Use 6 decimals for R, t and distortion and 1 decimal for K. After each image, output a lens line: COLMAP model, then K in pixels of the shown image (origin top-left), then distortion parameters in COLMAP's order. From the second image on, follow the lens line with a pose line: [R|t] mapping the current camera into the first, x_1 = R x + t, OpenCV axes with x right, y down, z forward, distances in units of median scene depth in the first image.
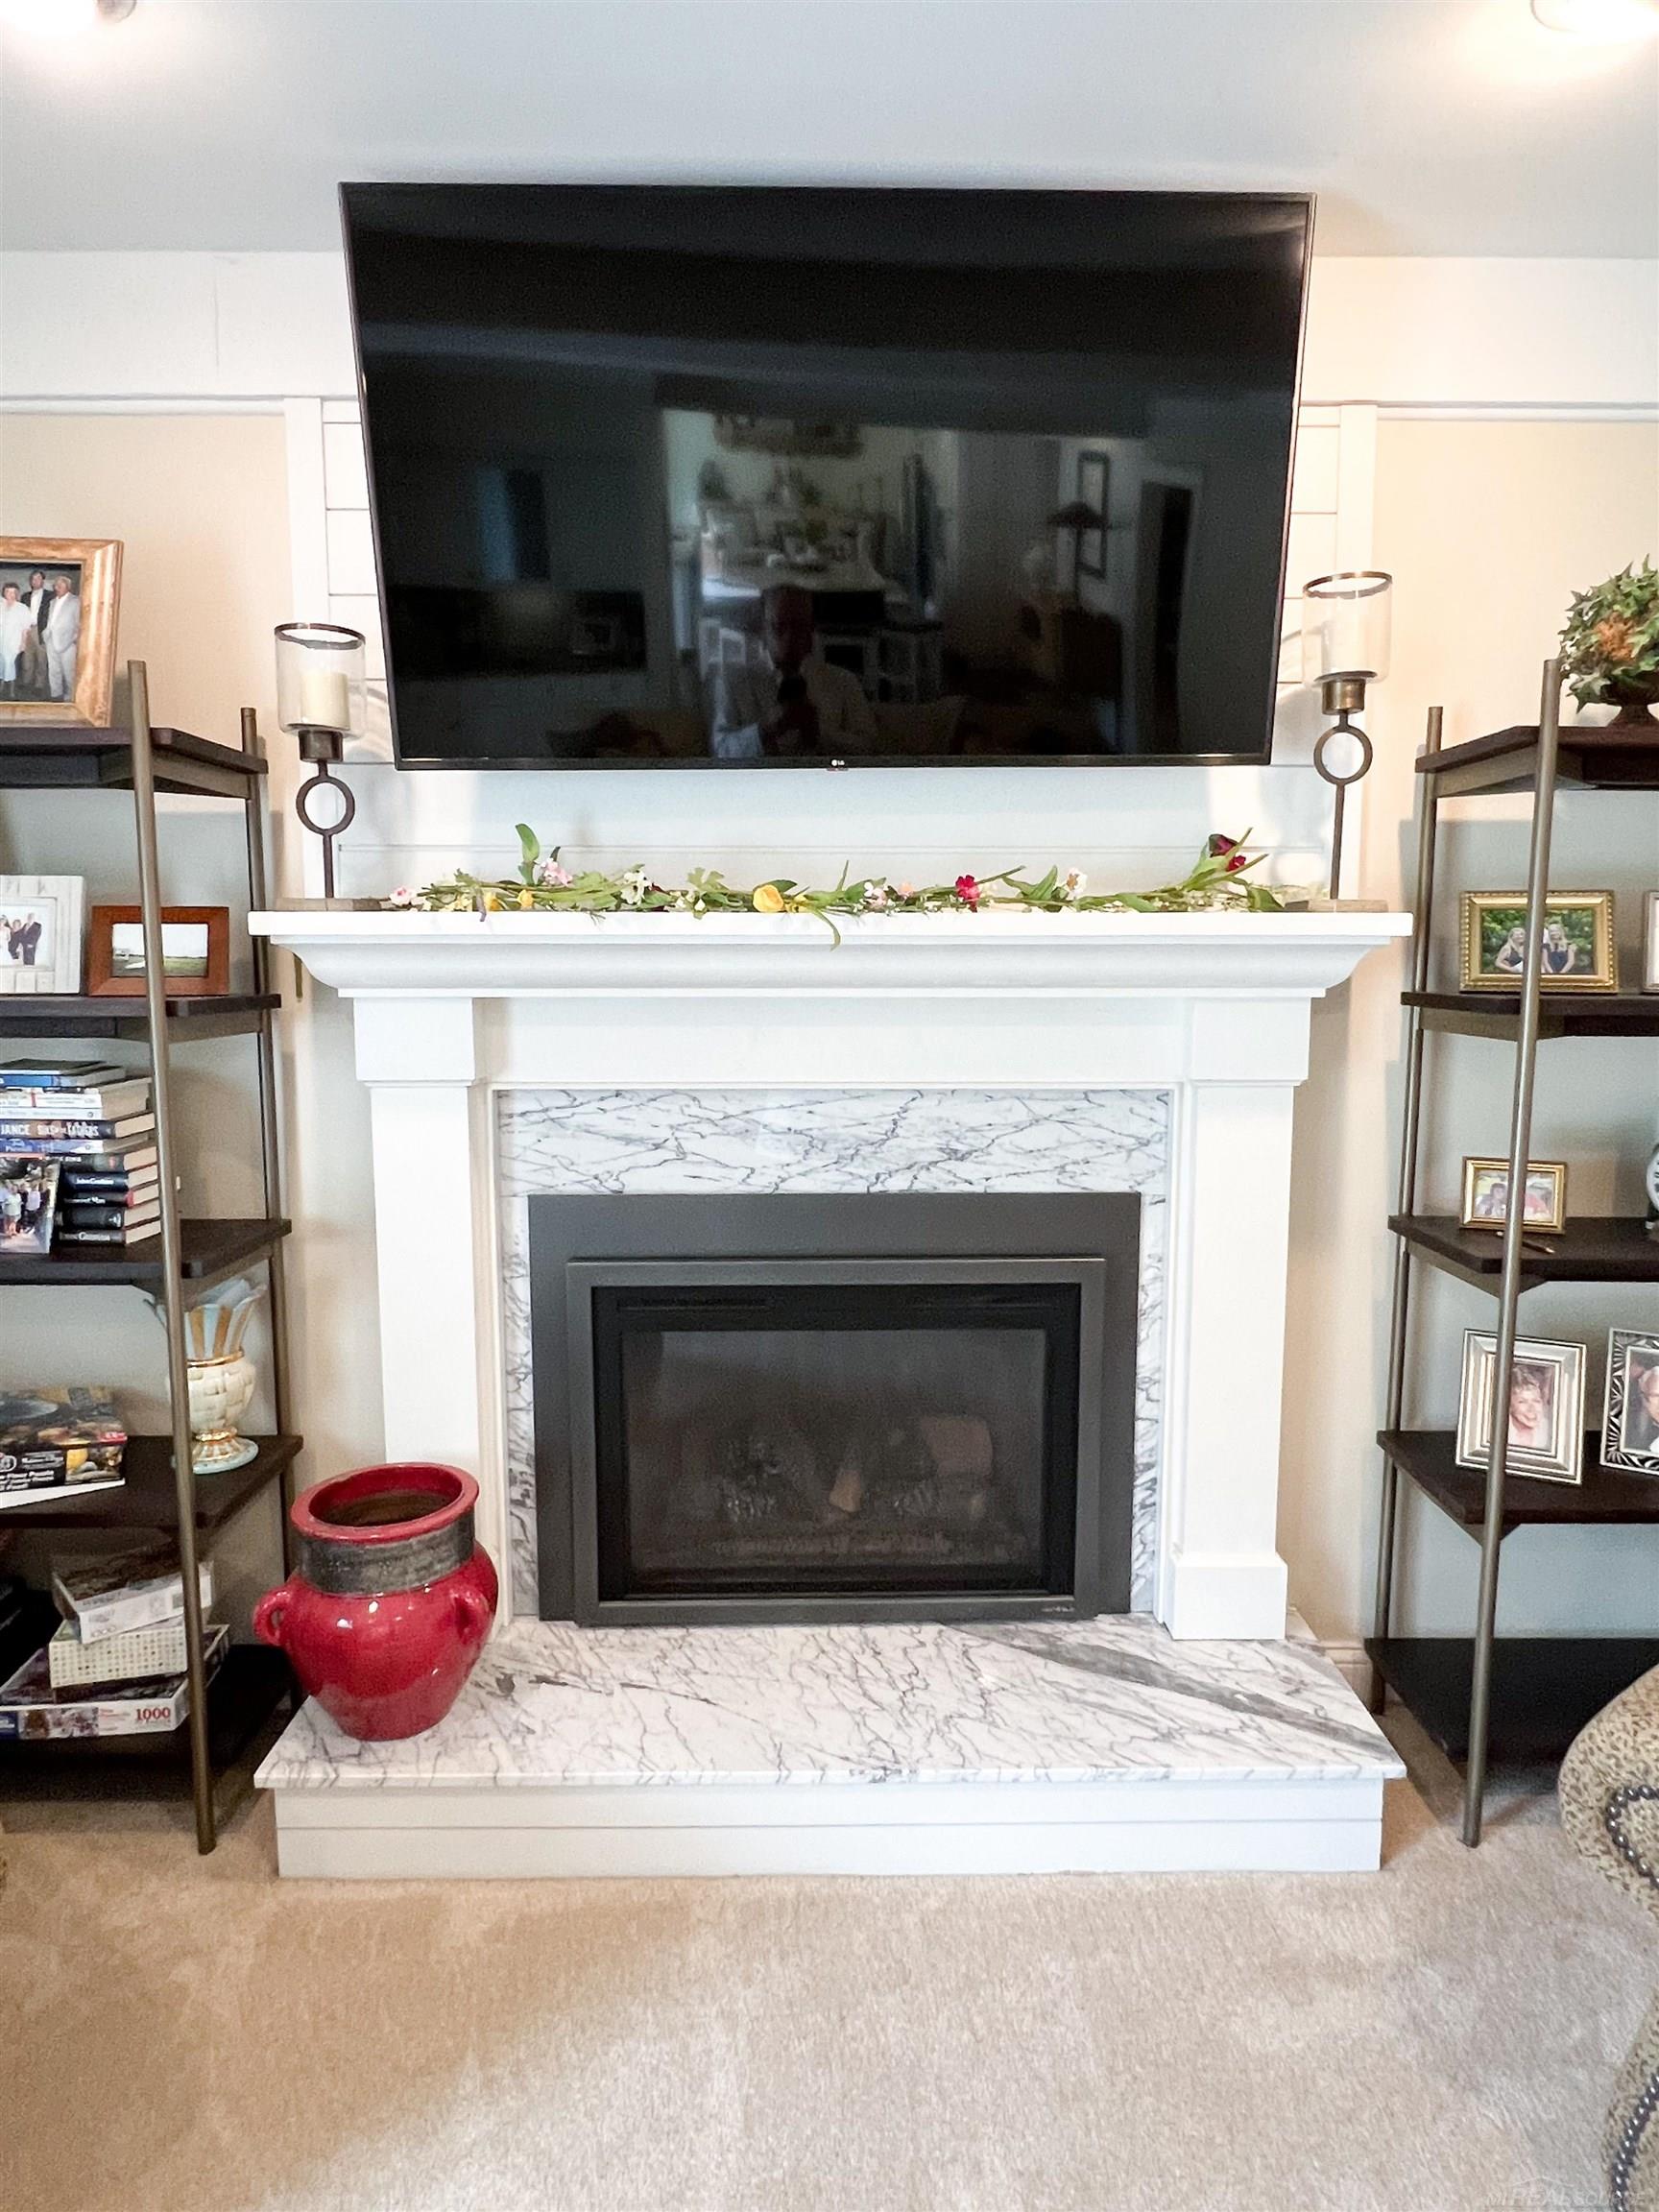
lens RADIAL K [[1355.6, 0, 838.9], [0, 1355.6, 1090.6], [0, 0, 1]] dist [-0.004720, 0.000093]
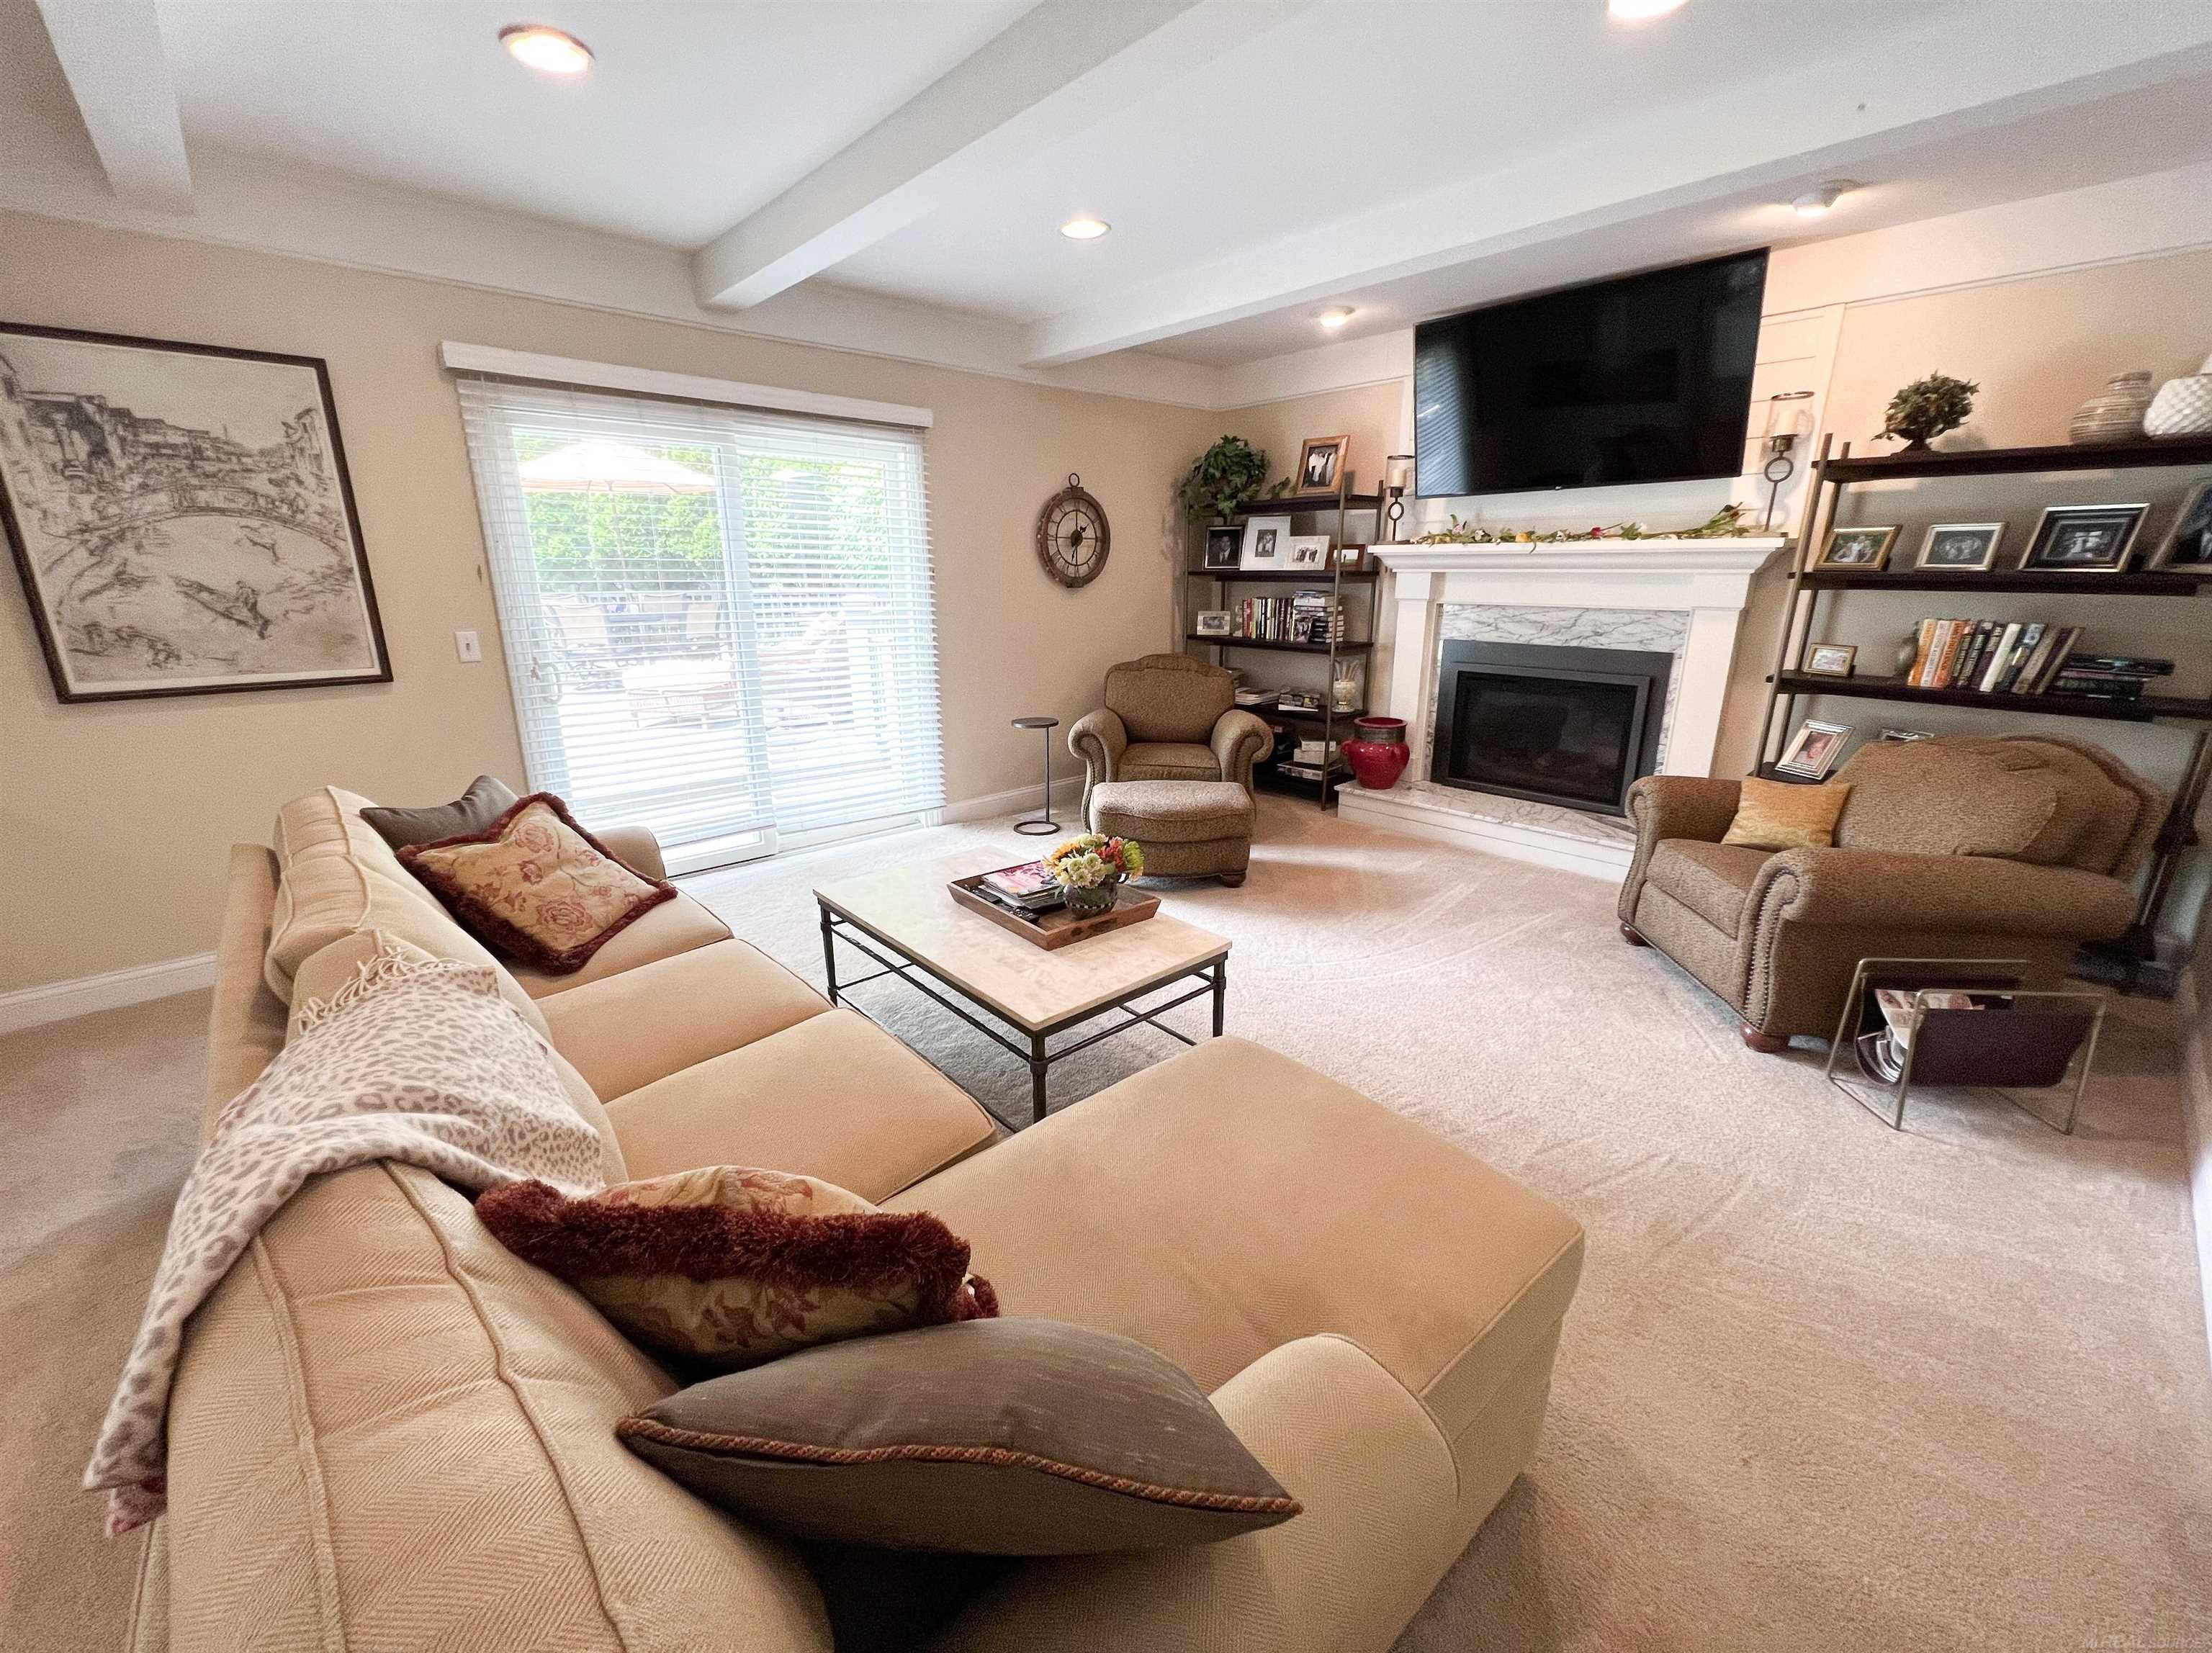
lens RADIAL K [[881.4, 0, 1103.4], [0, 881.4, 823.2], [0, 0, 1]] dist [-0.003293, 0.001230]
pose [[0.667836, 0.205079, -0.715498, 0.806546], [-0.074017, 0.974826, 0.210322, 0.126274], [0.740619, -0.087501, 0.666204, -0.983570]]
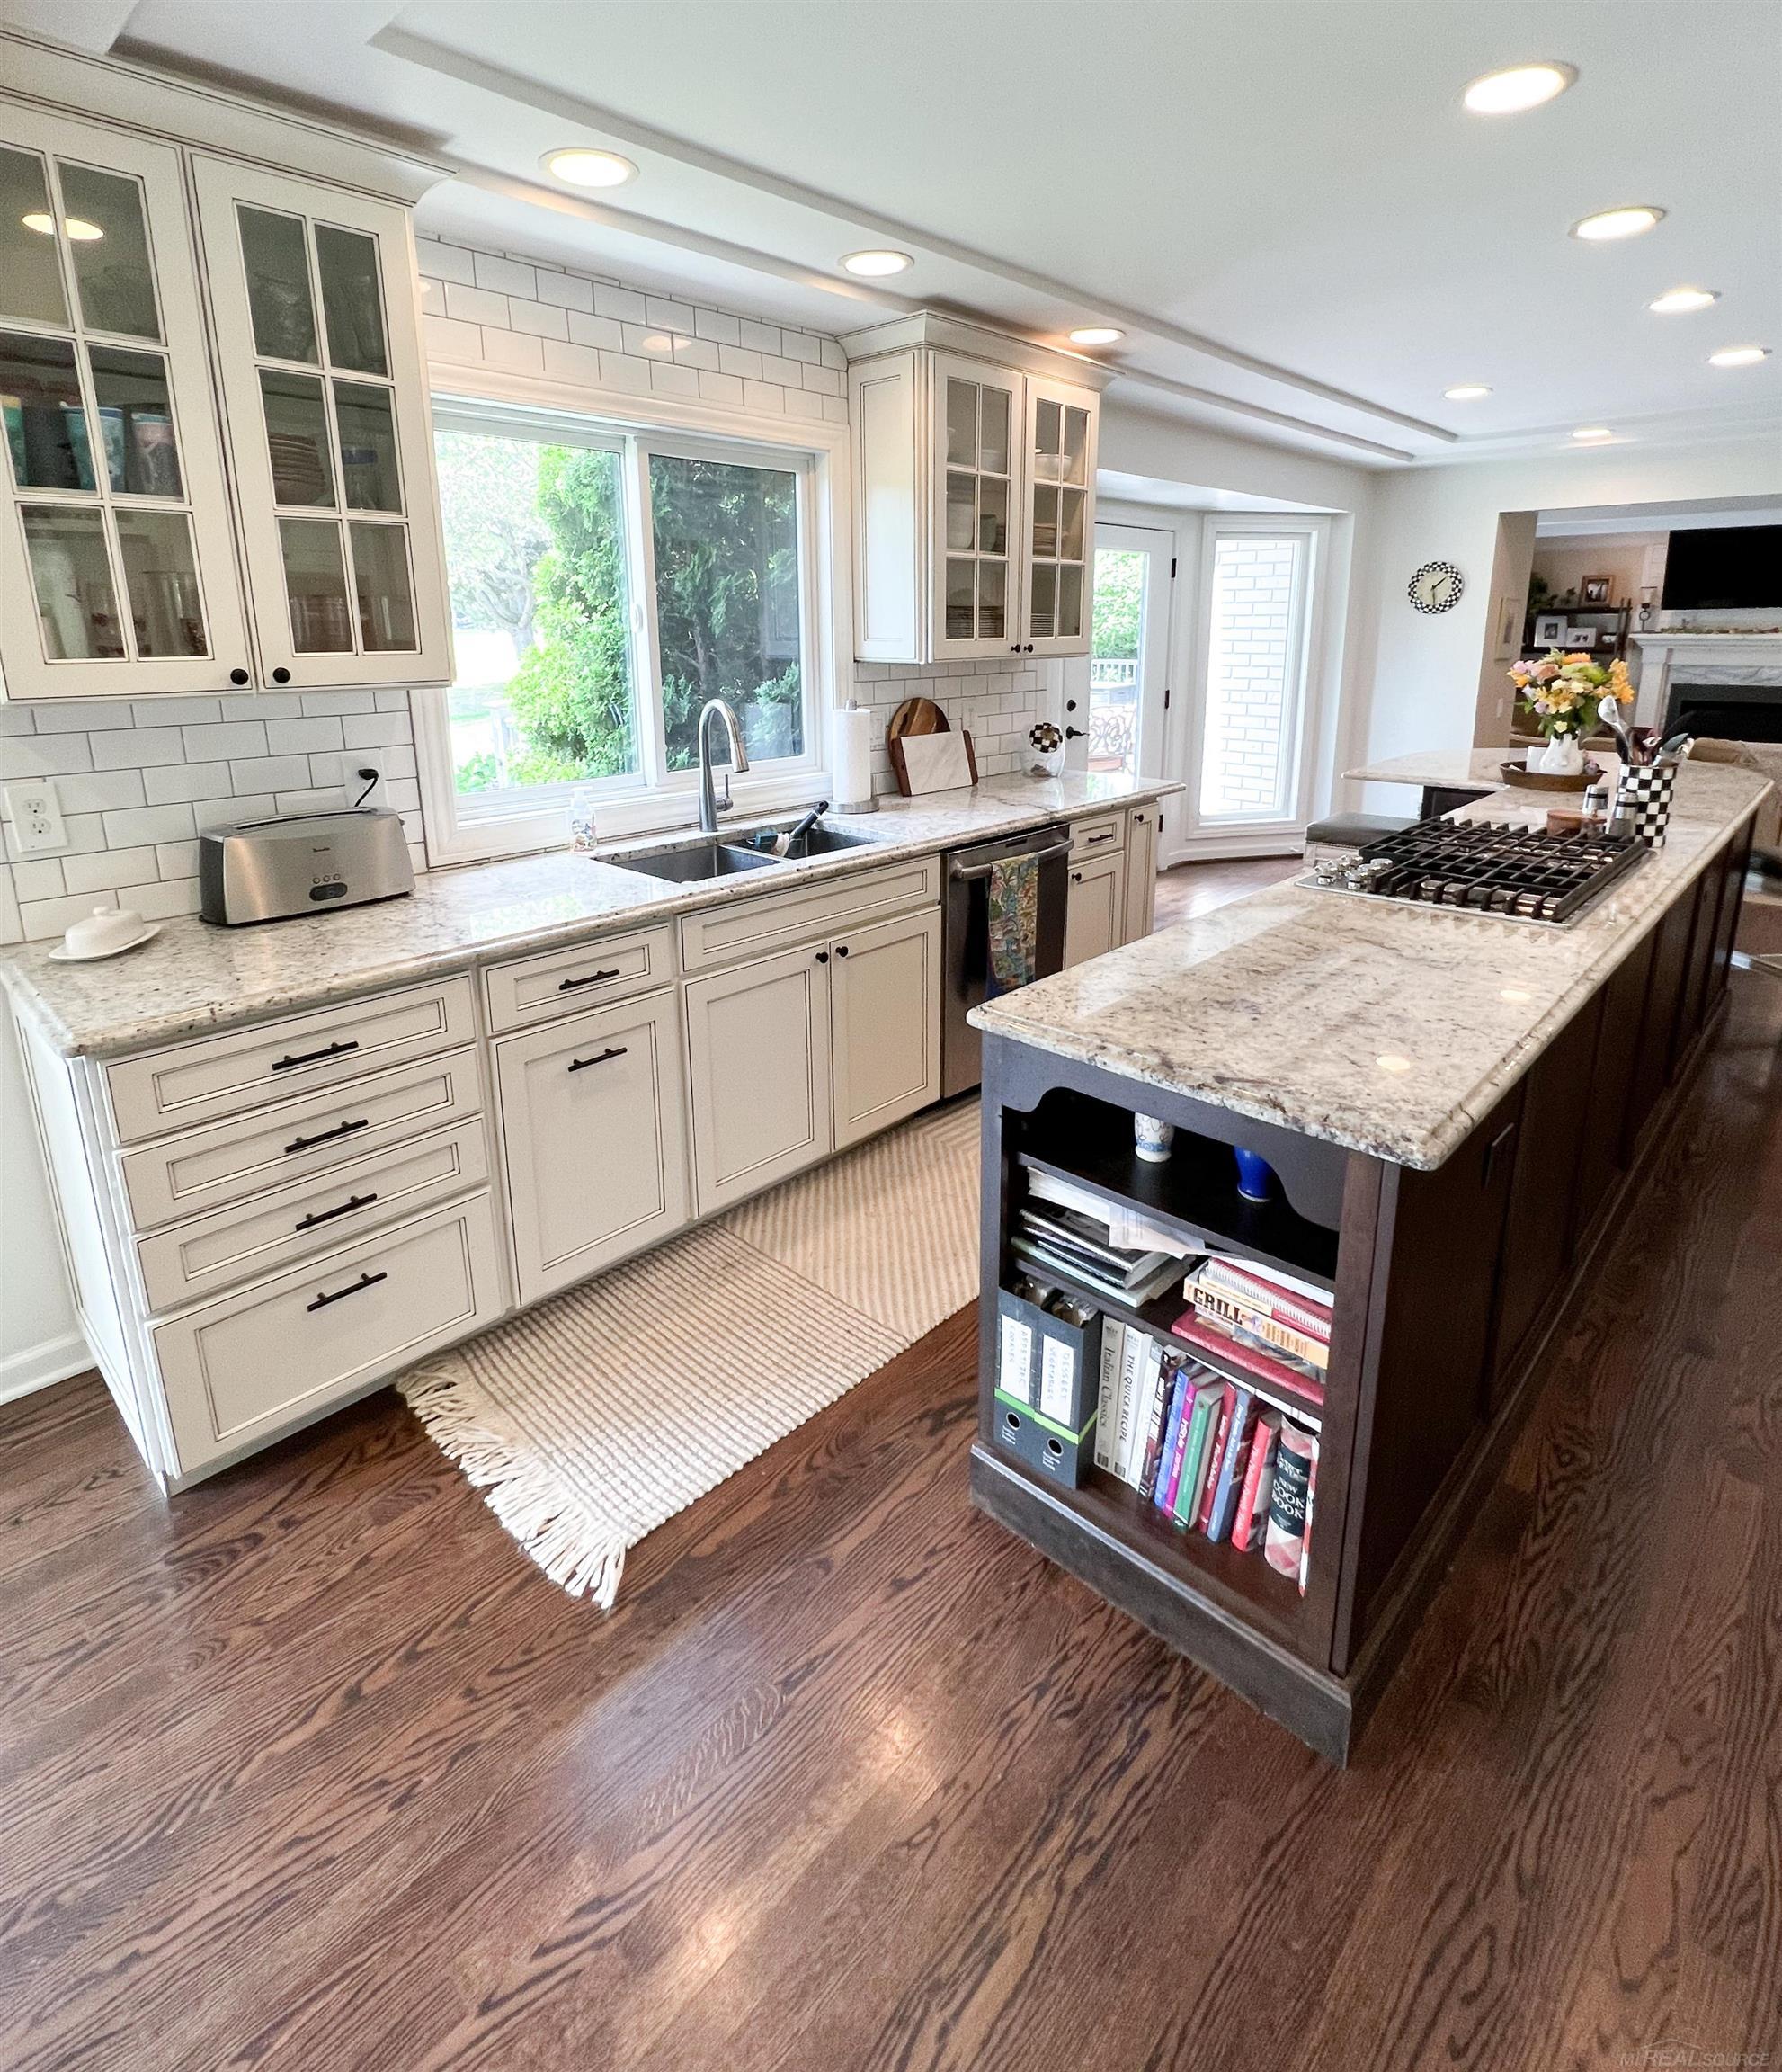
lens RADIAL K [[1043.8, 0, 912.1], [0, 1043.8, 865.7], [0, 0, 1]] dist [0.000159, -0.000158]
pose [[0.730674, 0.146492, -0.666825, 0.498086], [-0.064296, 0.987133, 0.146407, 0.414945], [0.679692, -0.064102, 0.730691, -4.636746]]
